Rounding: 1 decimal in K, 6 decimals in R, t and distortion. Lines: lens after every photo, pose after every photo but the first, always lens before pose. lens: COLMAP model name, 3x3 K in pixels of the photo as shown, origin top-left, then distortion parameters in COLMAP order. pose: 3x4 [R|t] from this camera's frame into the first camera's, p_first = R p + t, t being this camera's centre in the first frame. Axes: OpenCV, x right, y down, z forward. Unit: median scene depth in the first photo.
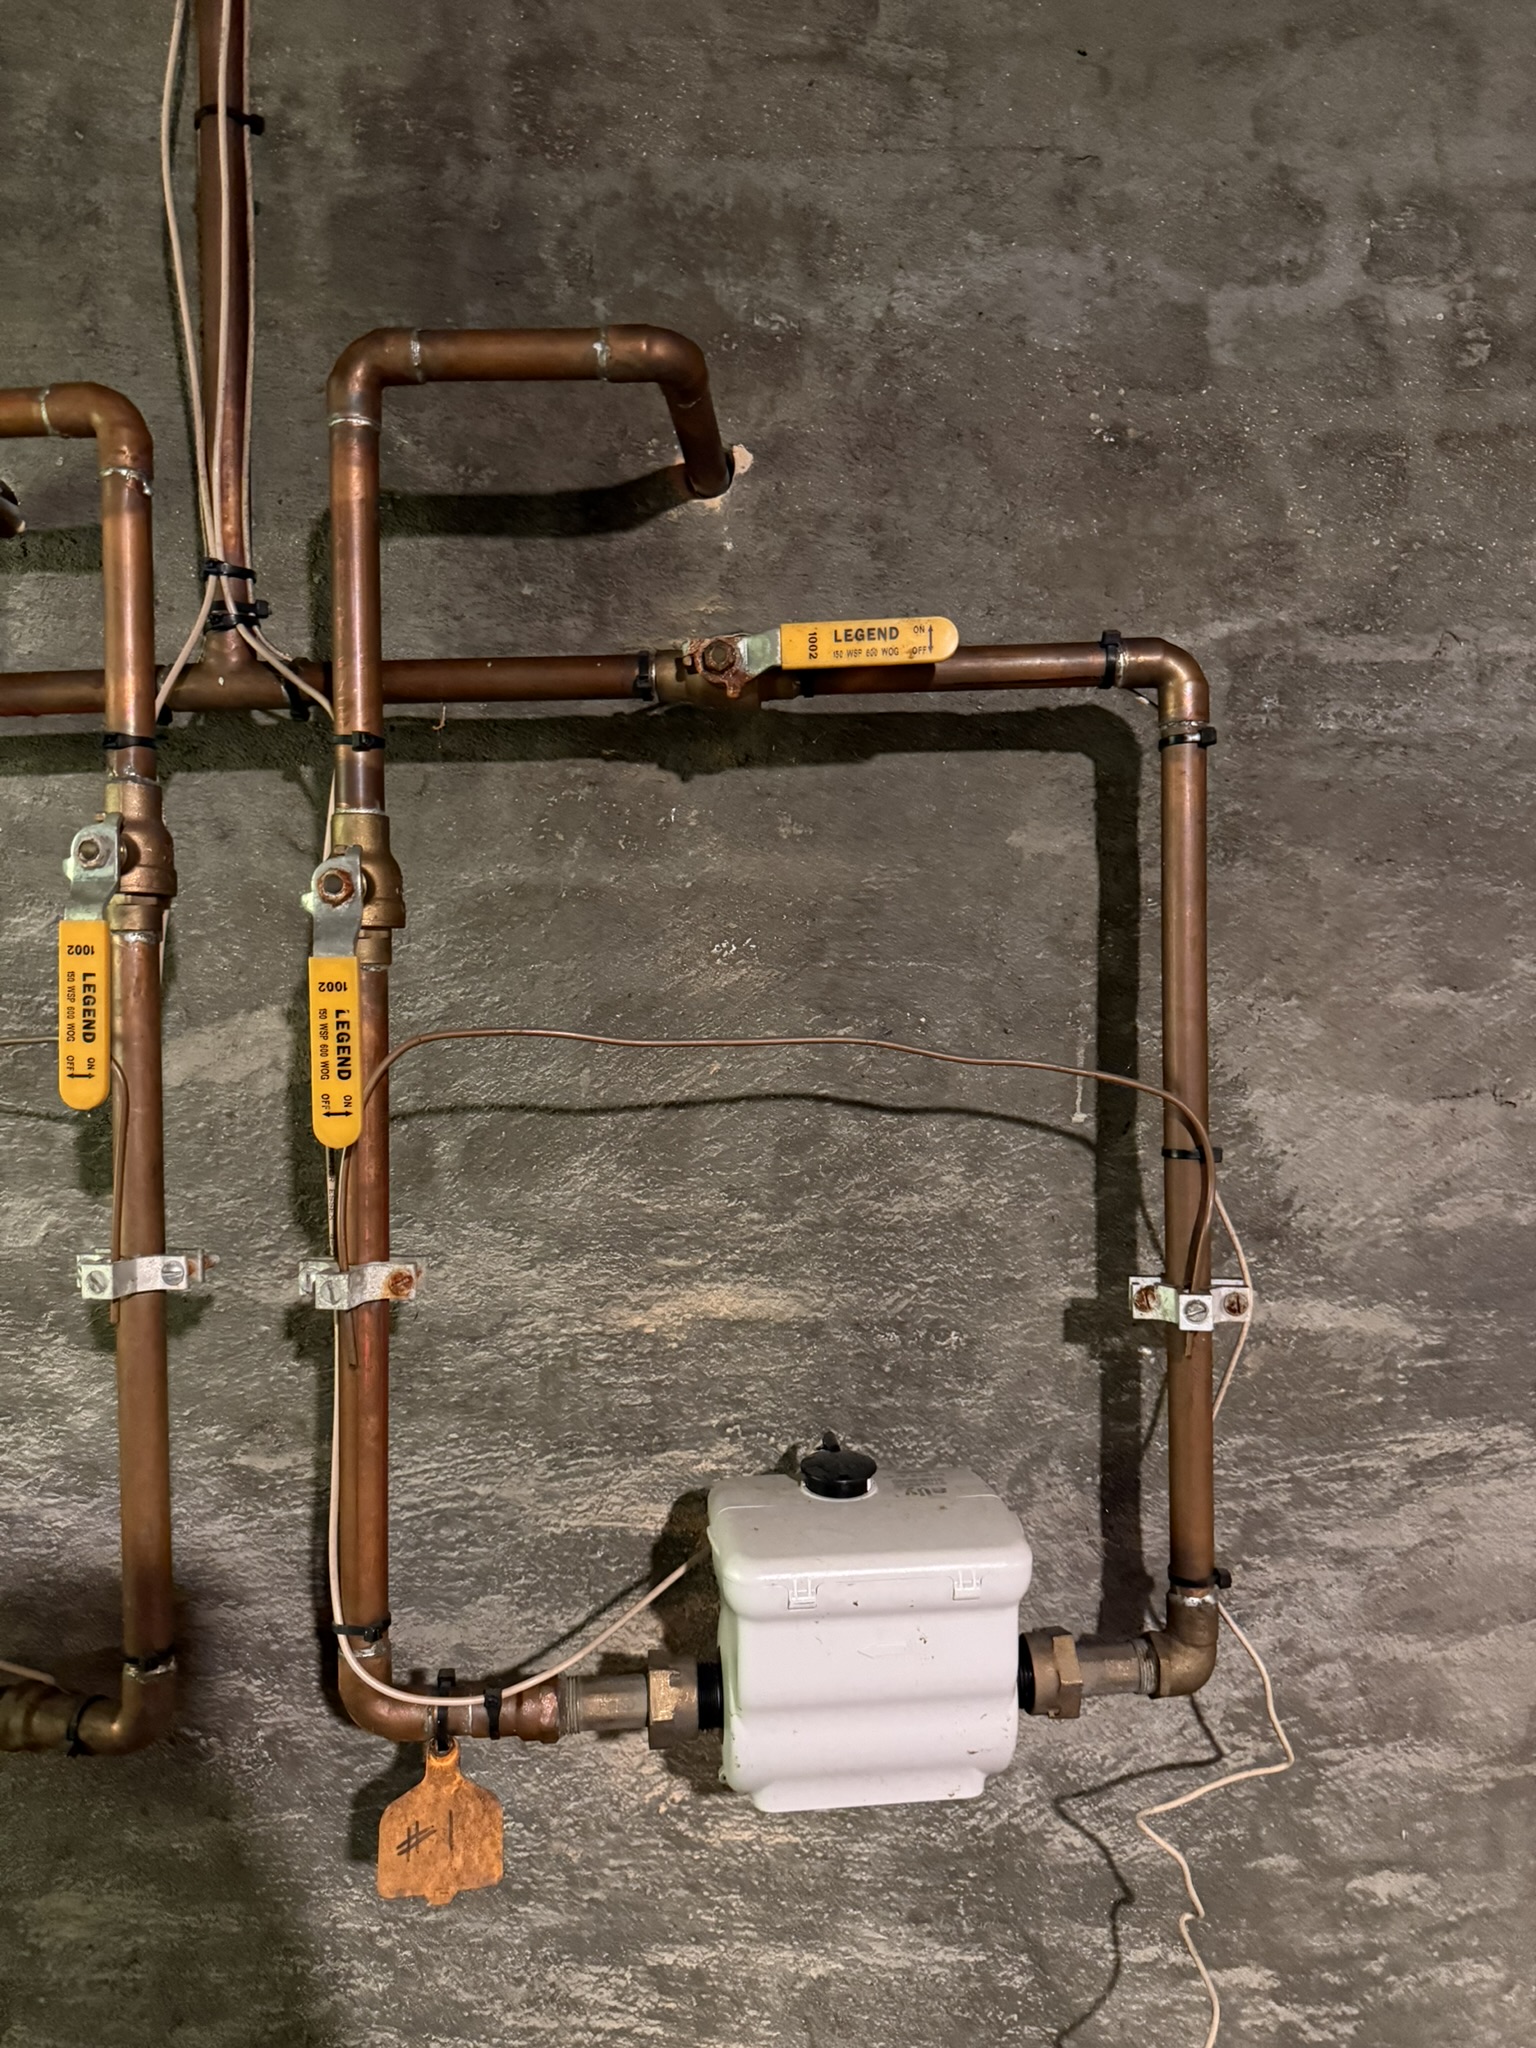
lens RADIAL K [[1506.1, 0, 707.4], [0, 1506.1, 1029.7], [0, 0, 1]] dist [-0.033375, -0.001002]
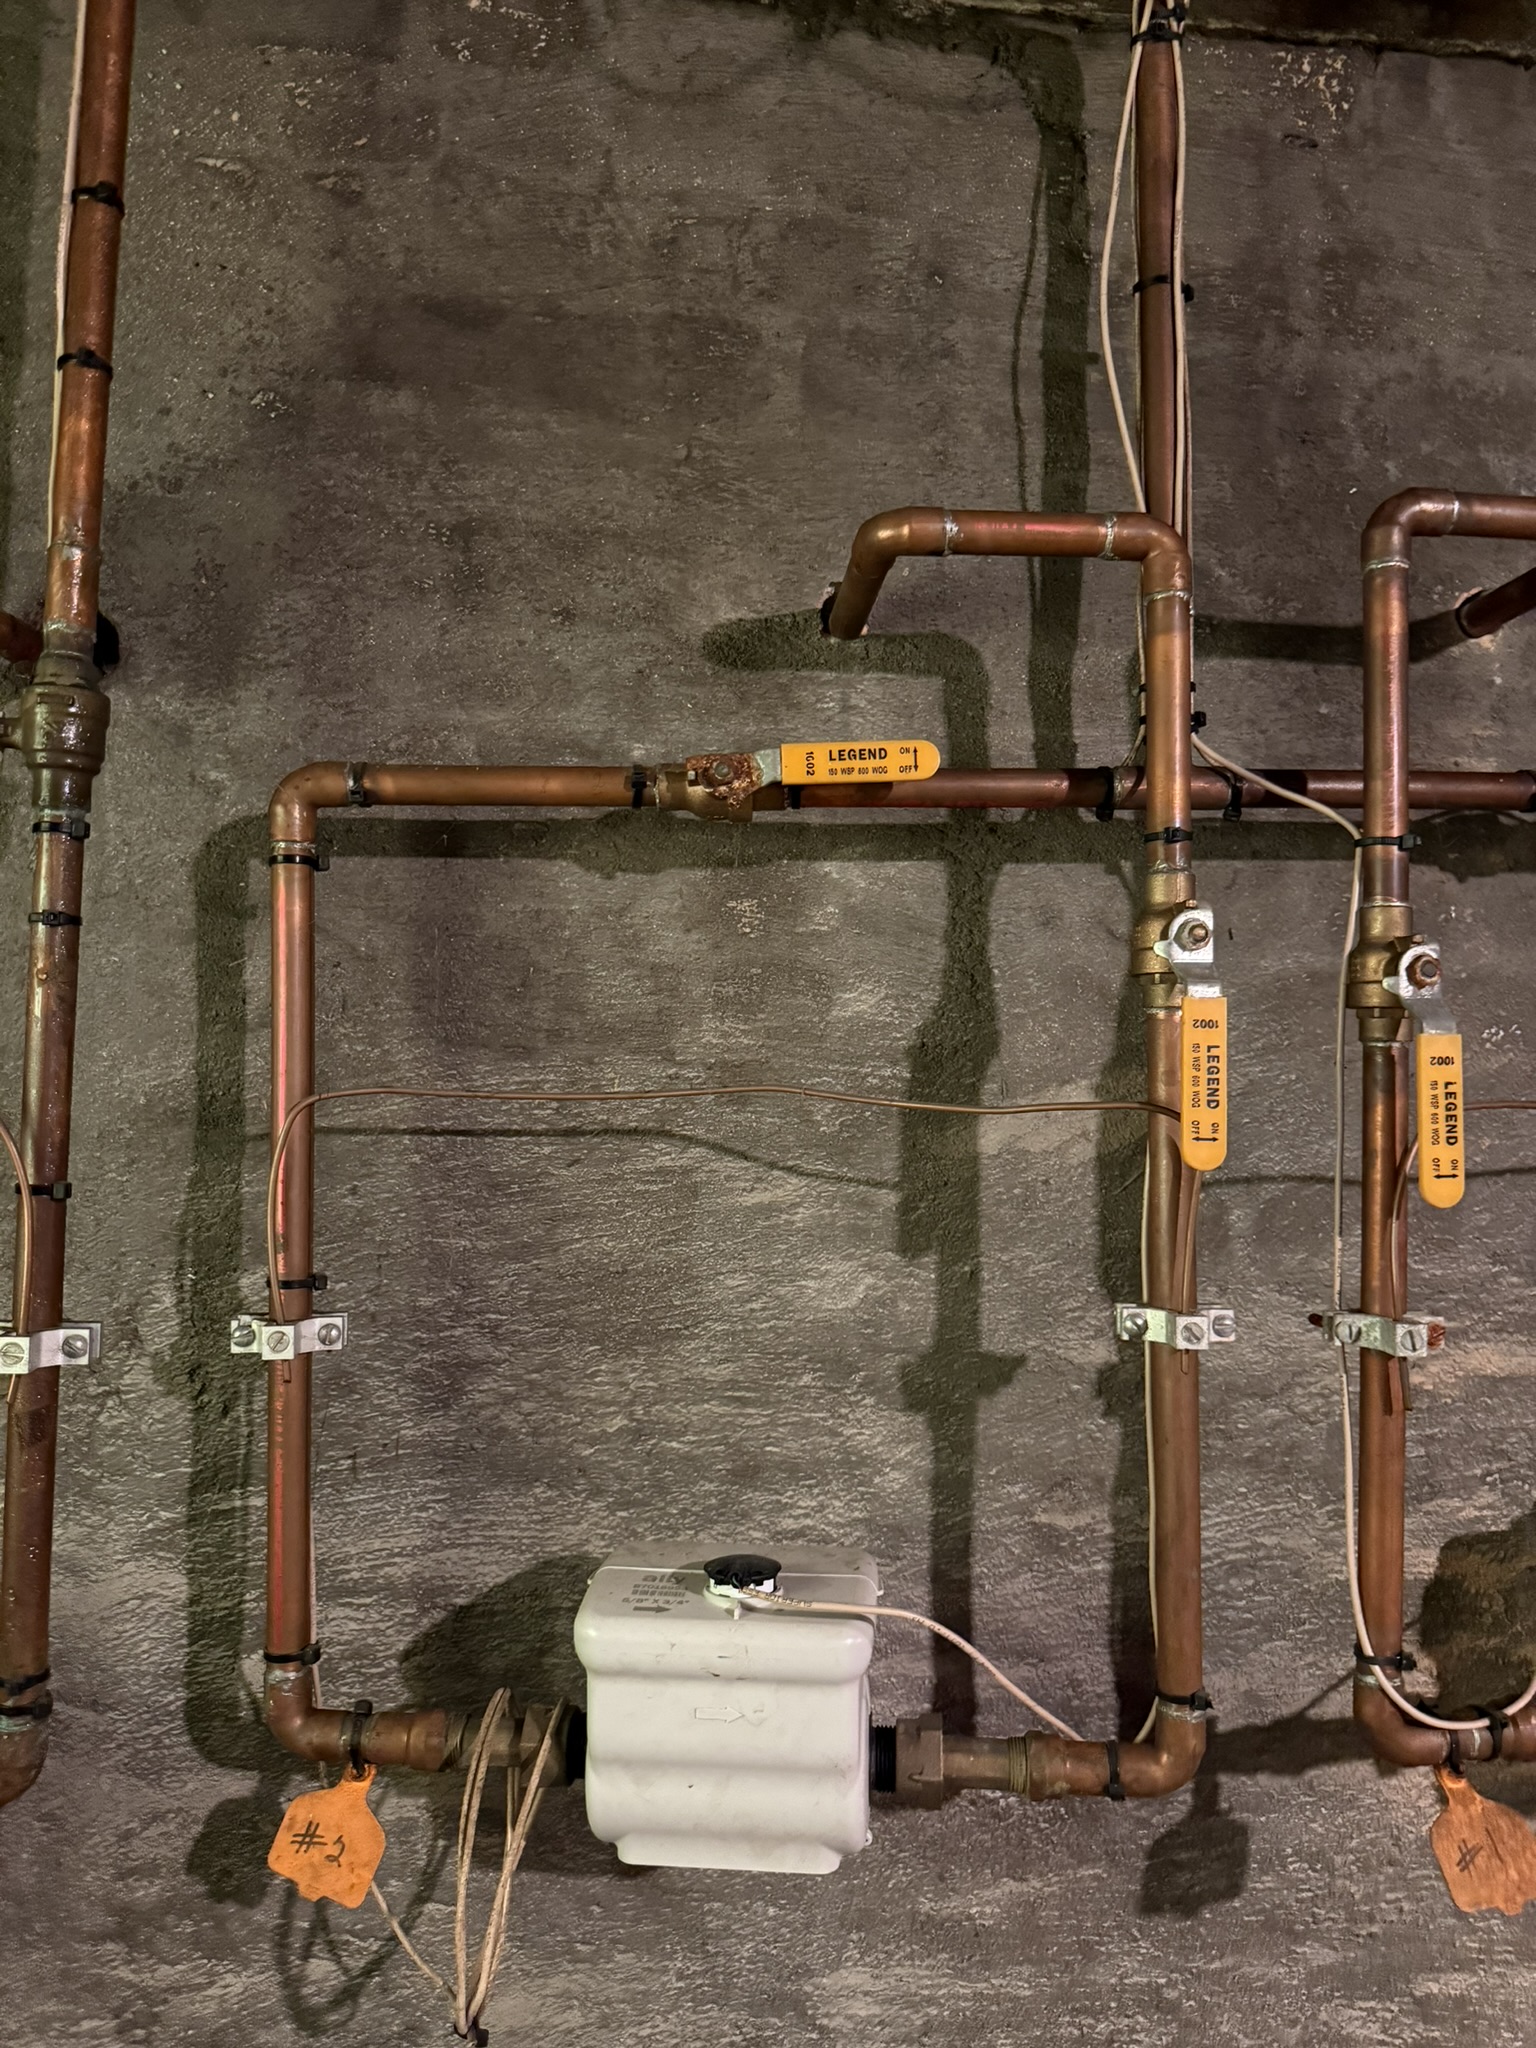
lens RADIAL K [[1477.9, 0, 790.7], [0, 1477.9, 1018.5], [0, 0, 1]] dist [-0.039313, 0.006377]
pose [[0.990566, 0.029360, 0.133851, -0.633447], [-0.018964, 0.996750, -0.078290, 0.026403], [-0.135715, 0.075013, 0.987904, -0.005081]]
